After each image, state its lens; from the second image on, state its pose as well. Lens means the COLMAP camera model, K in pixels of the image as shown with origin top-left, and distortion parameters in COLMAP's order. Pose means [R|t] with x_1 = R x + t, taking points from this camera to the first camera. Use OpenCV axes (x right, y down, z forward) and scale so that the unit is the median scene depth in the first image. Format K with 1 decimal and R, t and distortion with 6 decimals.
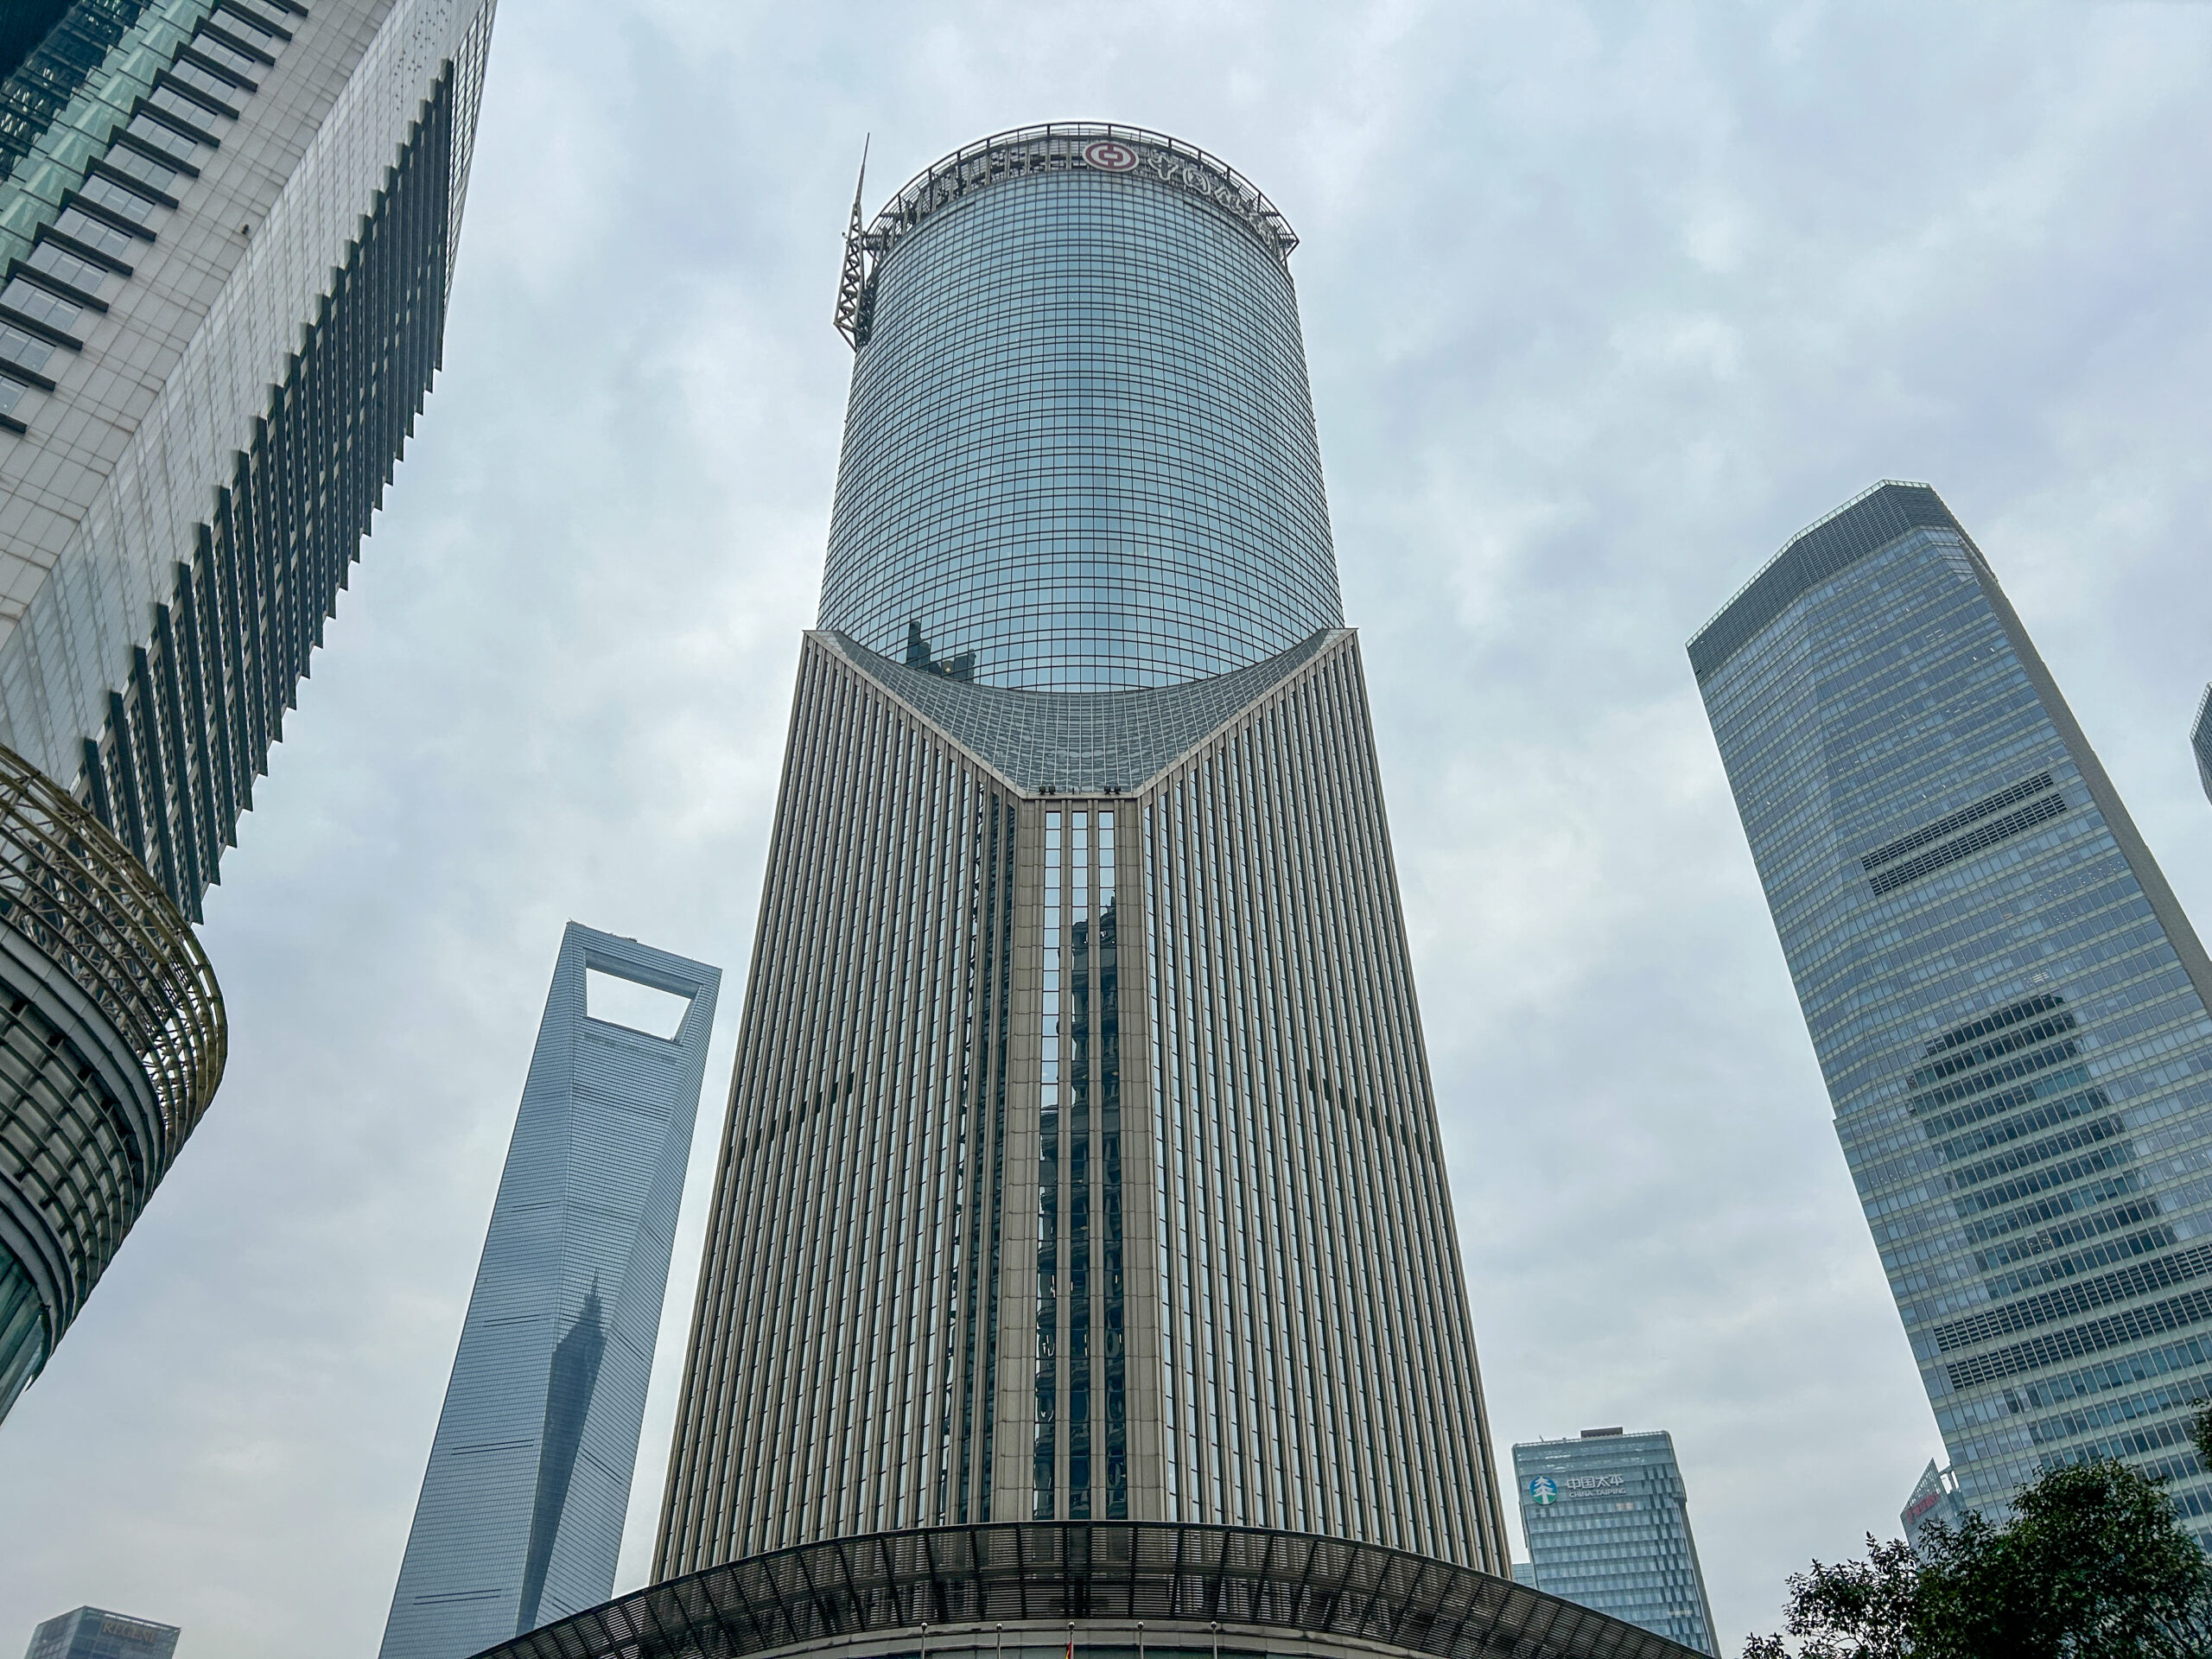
lens RADIAL K [[1646.8, 0, 1098.5], [0, 1646.8, 816.3], [0, 0, 1]] dist [0.056796, -0.055886]
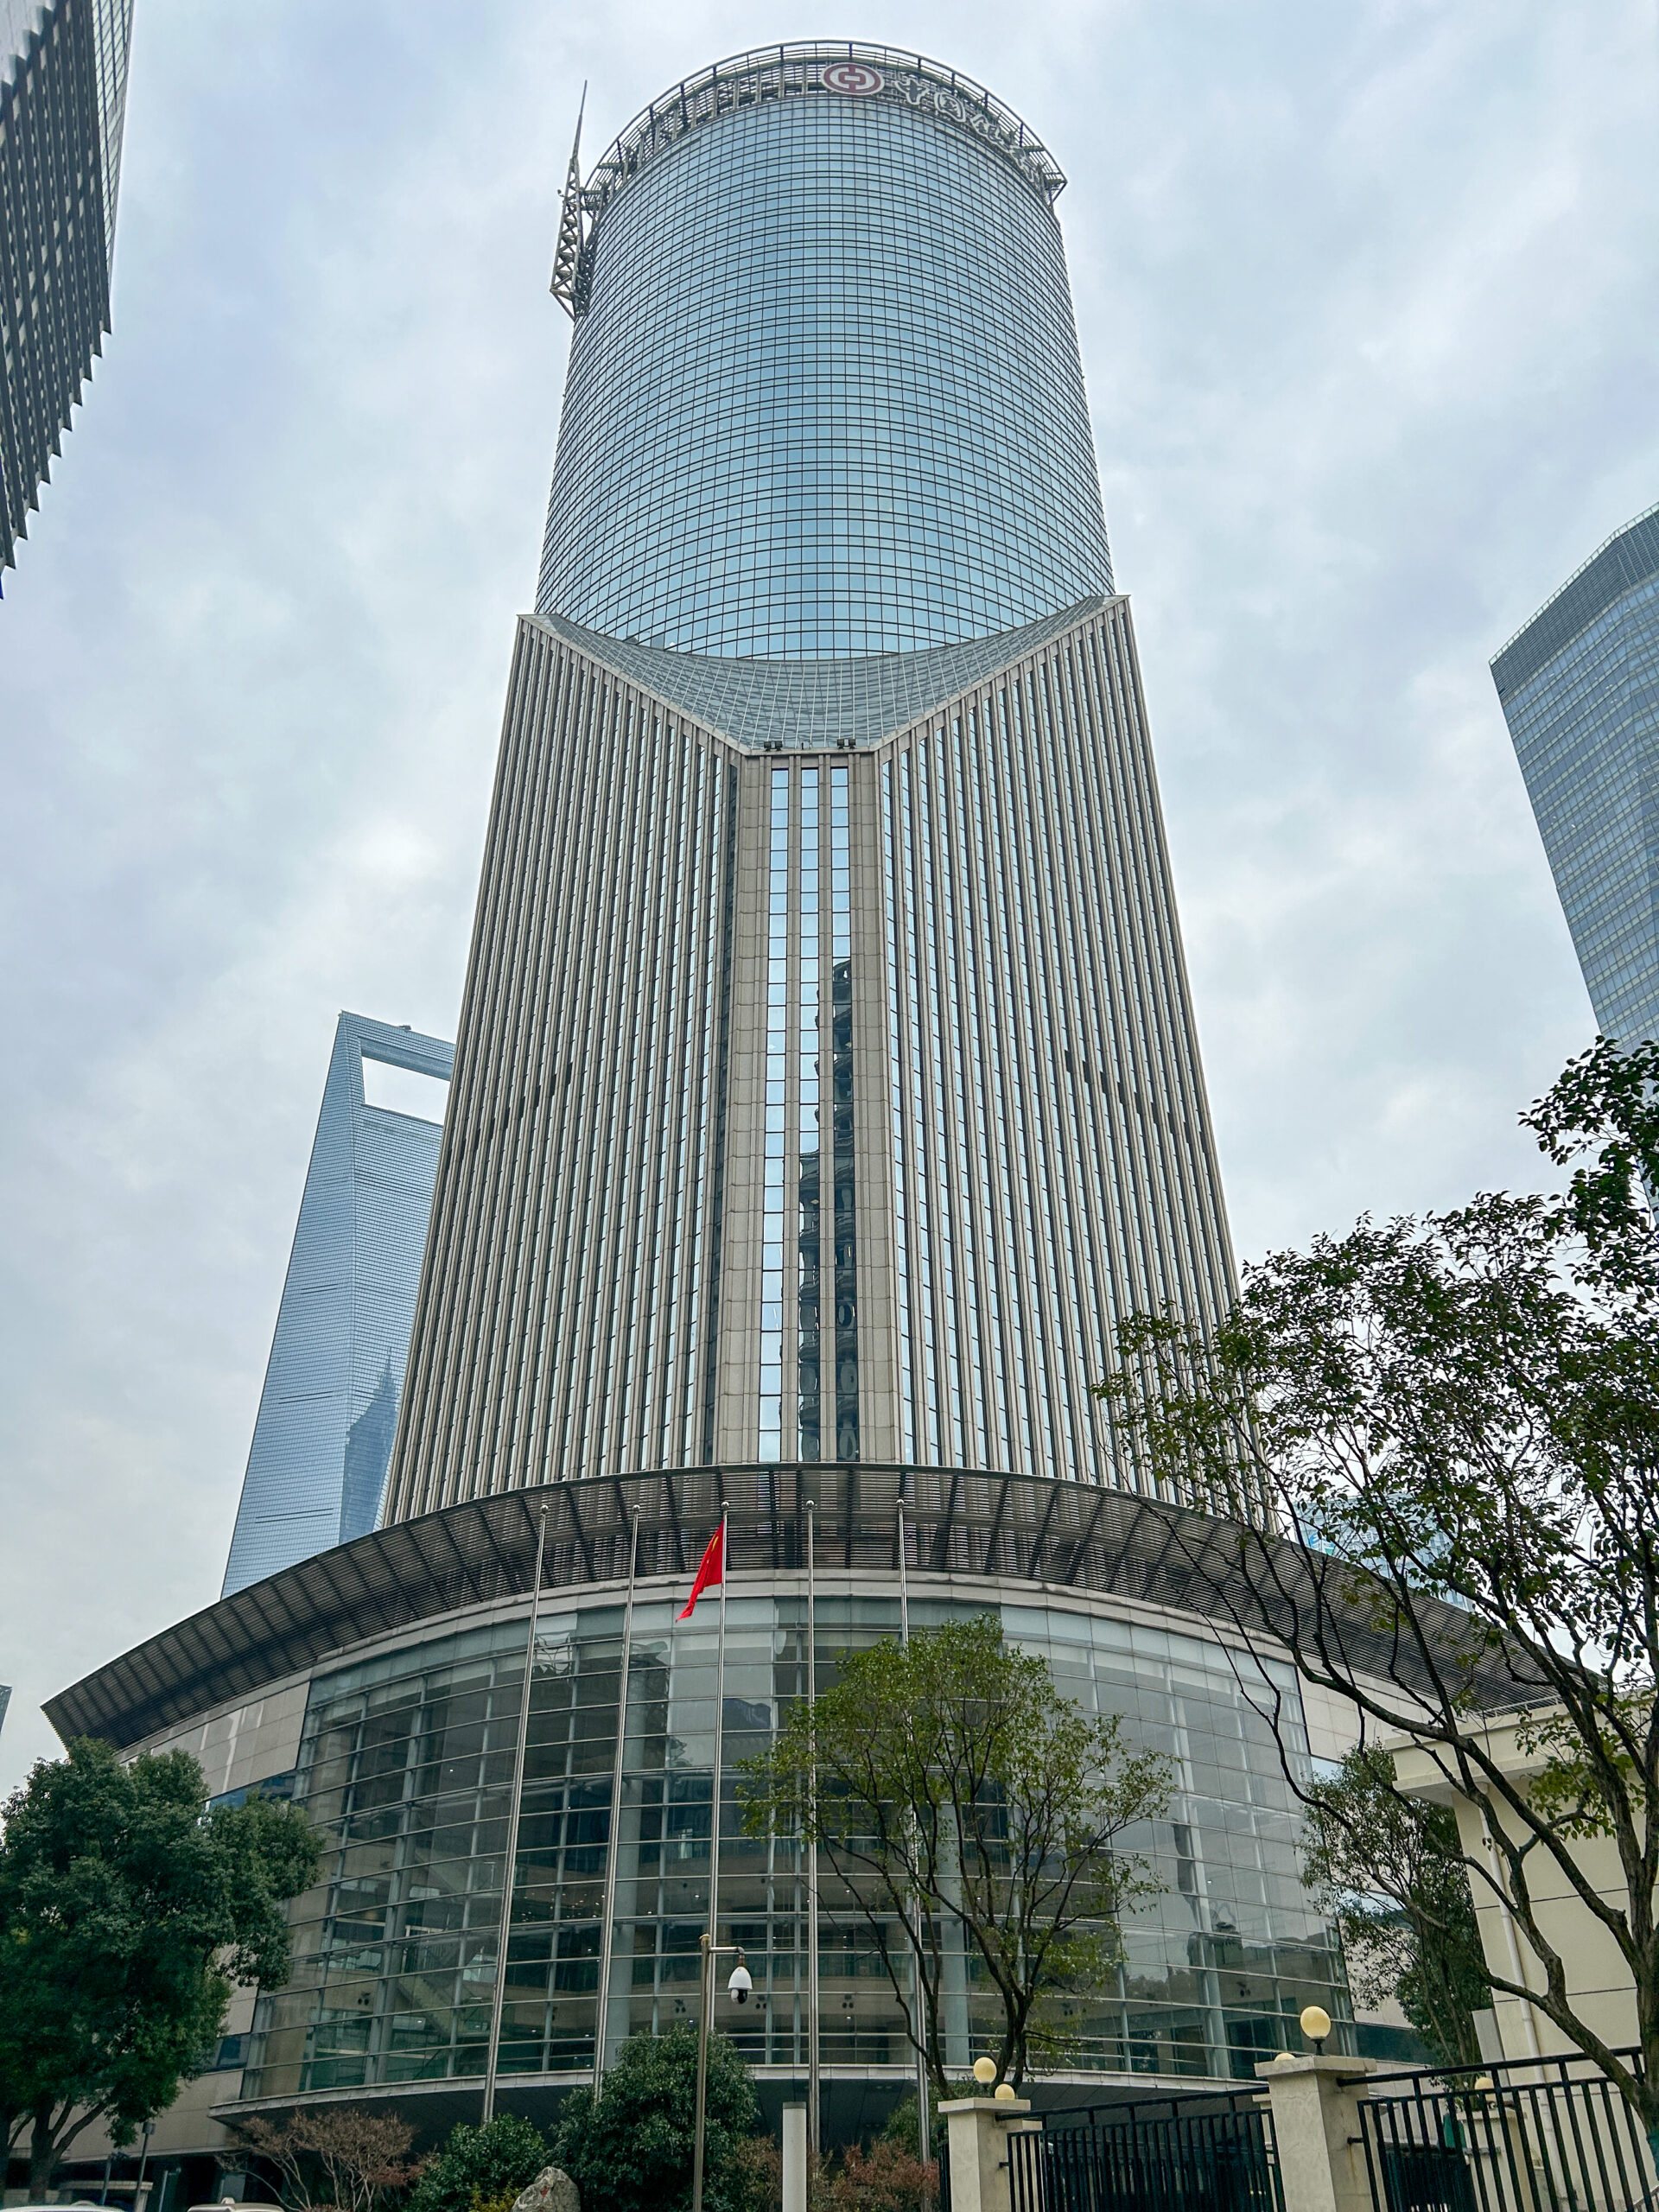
lens RADIAL K [[1643.9, 0, 829.5], [0, 1643.9, 1106.0], [0, 0, 1]] dist [0.081395, -0.086825]
pose [[0.999397, -0.017018, -0.030252, 0.012183], [0.020426, 0.993019, 0.116176, 0.039551], [0.028064, -0.116724, 0.992768, 0.044879]]
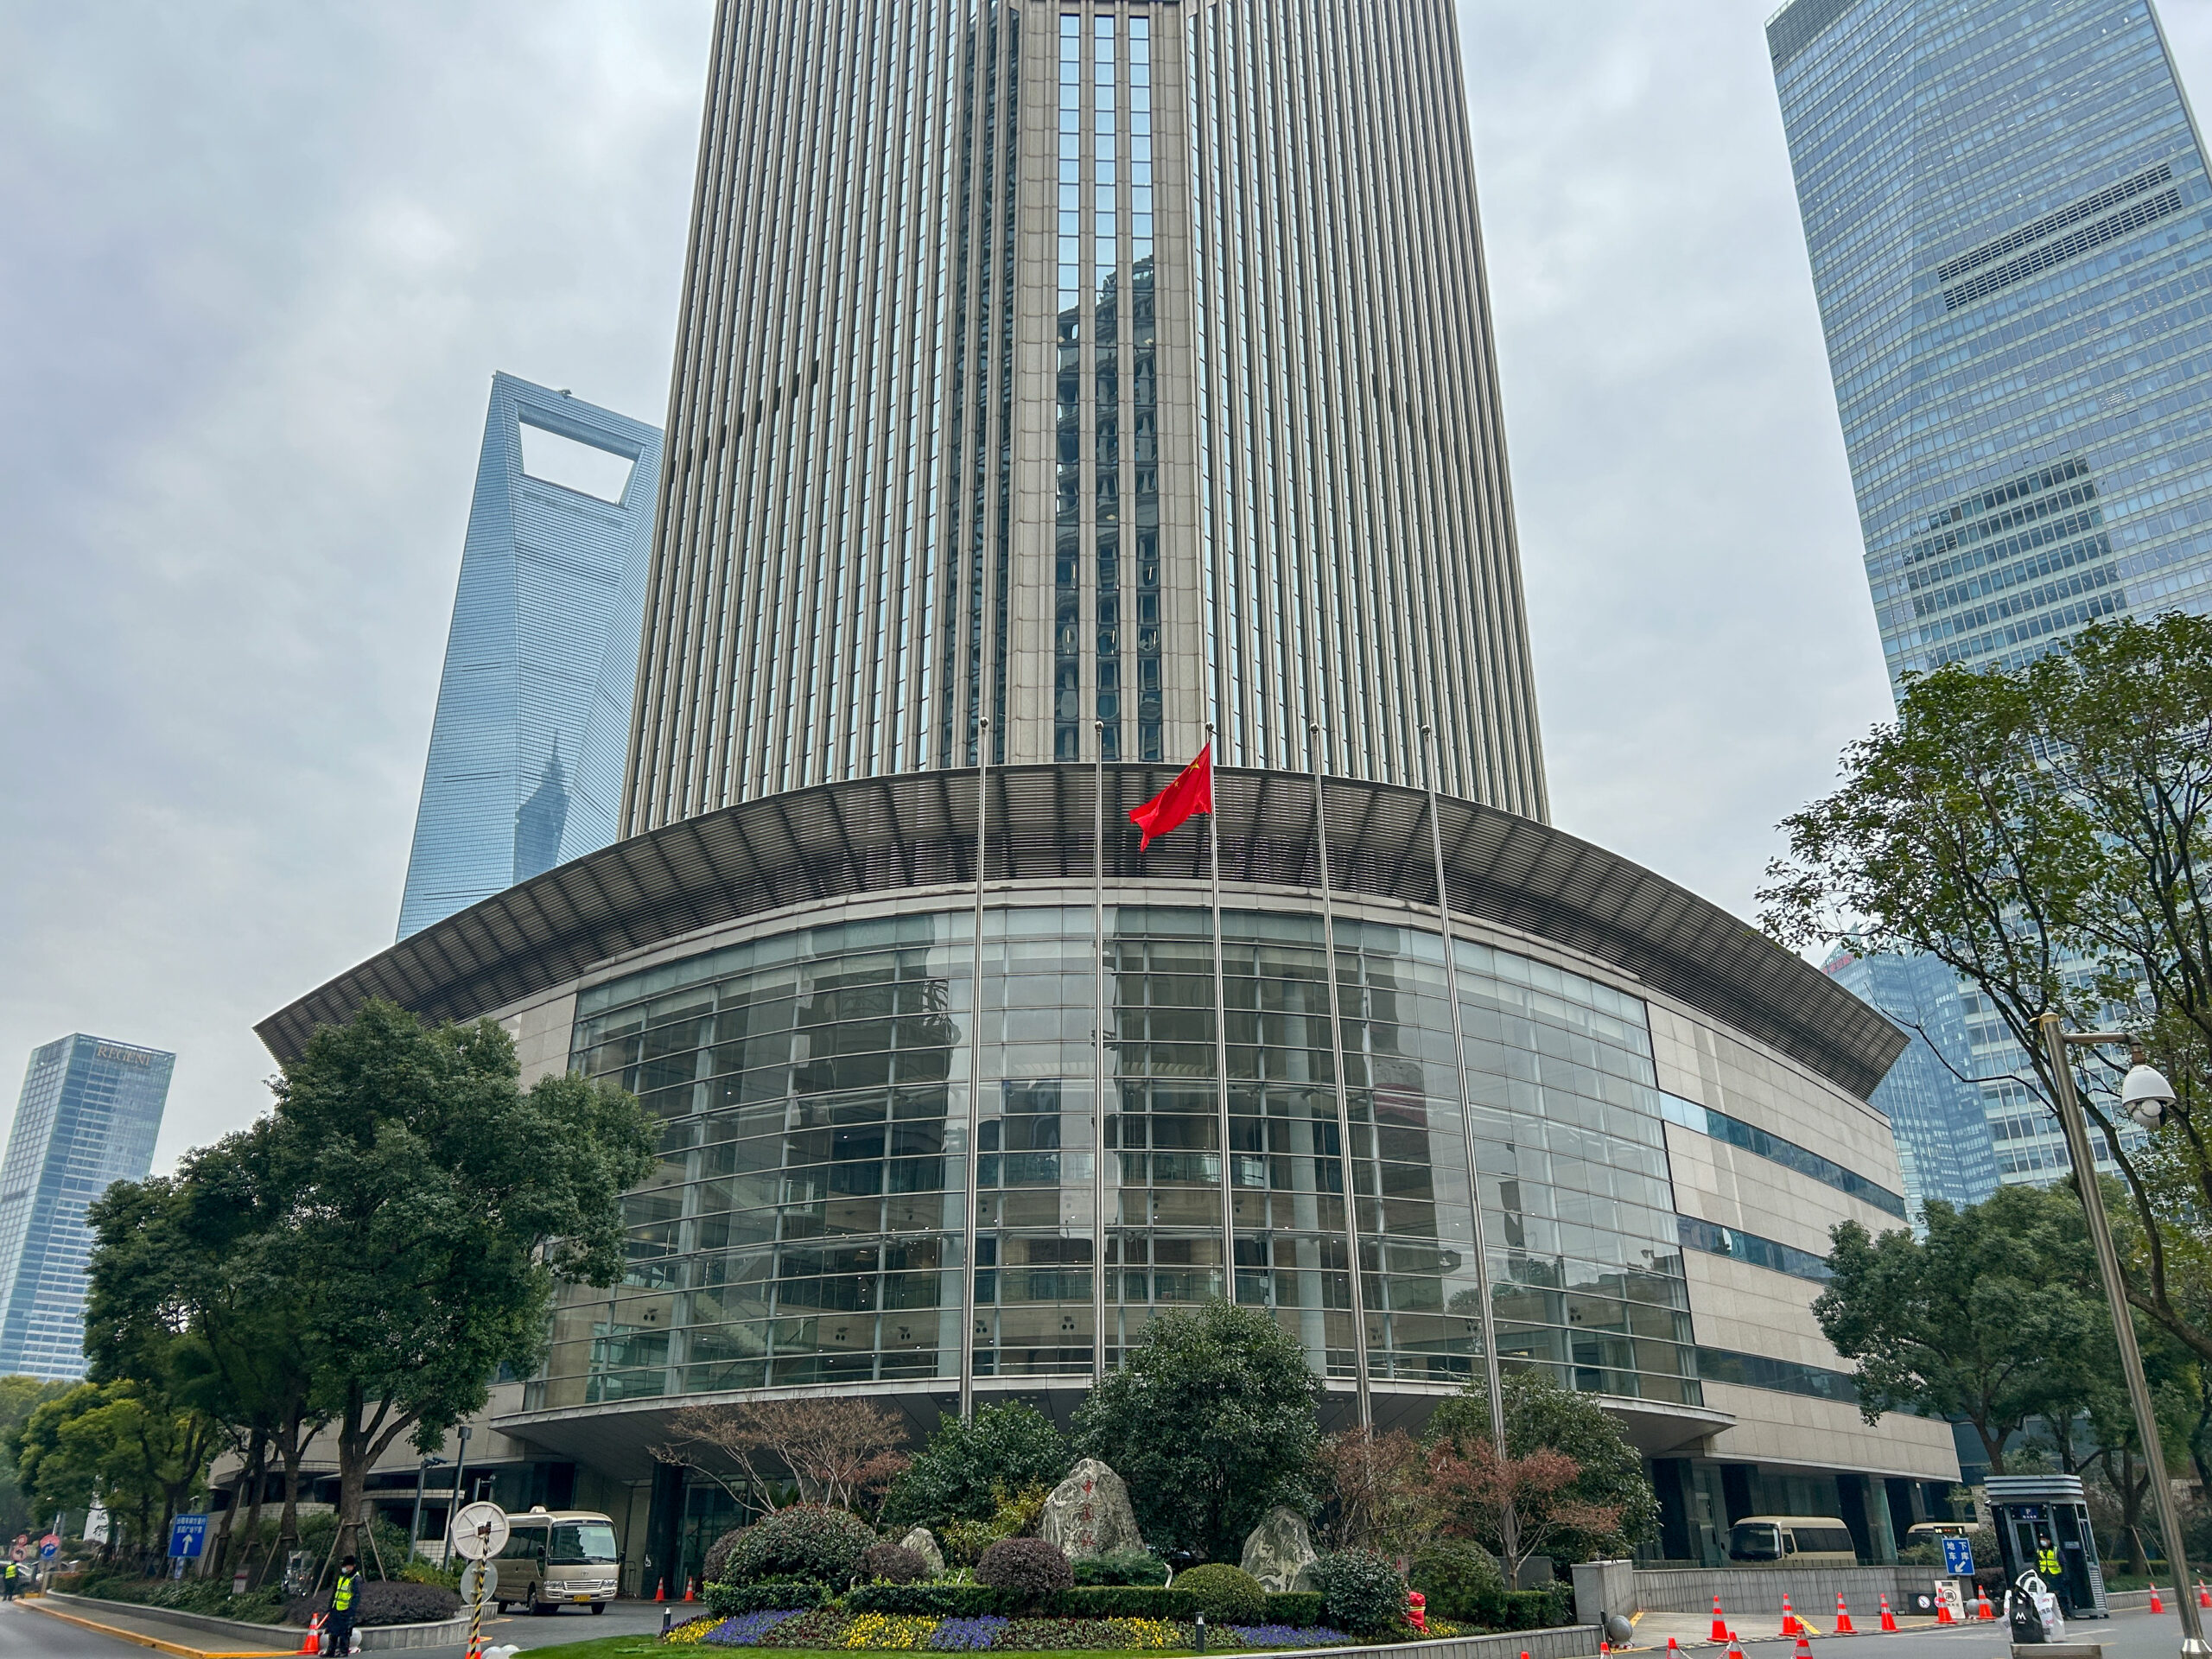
lens RADIAL K [[1643.9, 0, 1115.3], [0, 1643.9, 827.6], [0, 0, 1]] dist [0.081395, -0.086825]
pose [[0.999029, 0.019358, 0.039565, -0.015628], [-0.030306, 0.953931, 0.298491, 0.066244], [-0.031964, -0.299400, 0.953592, 0.075433]]
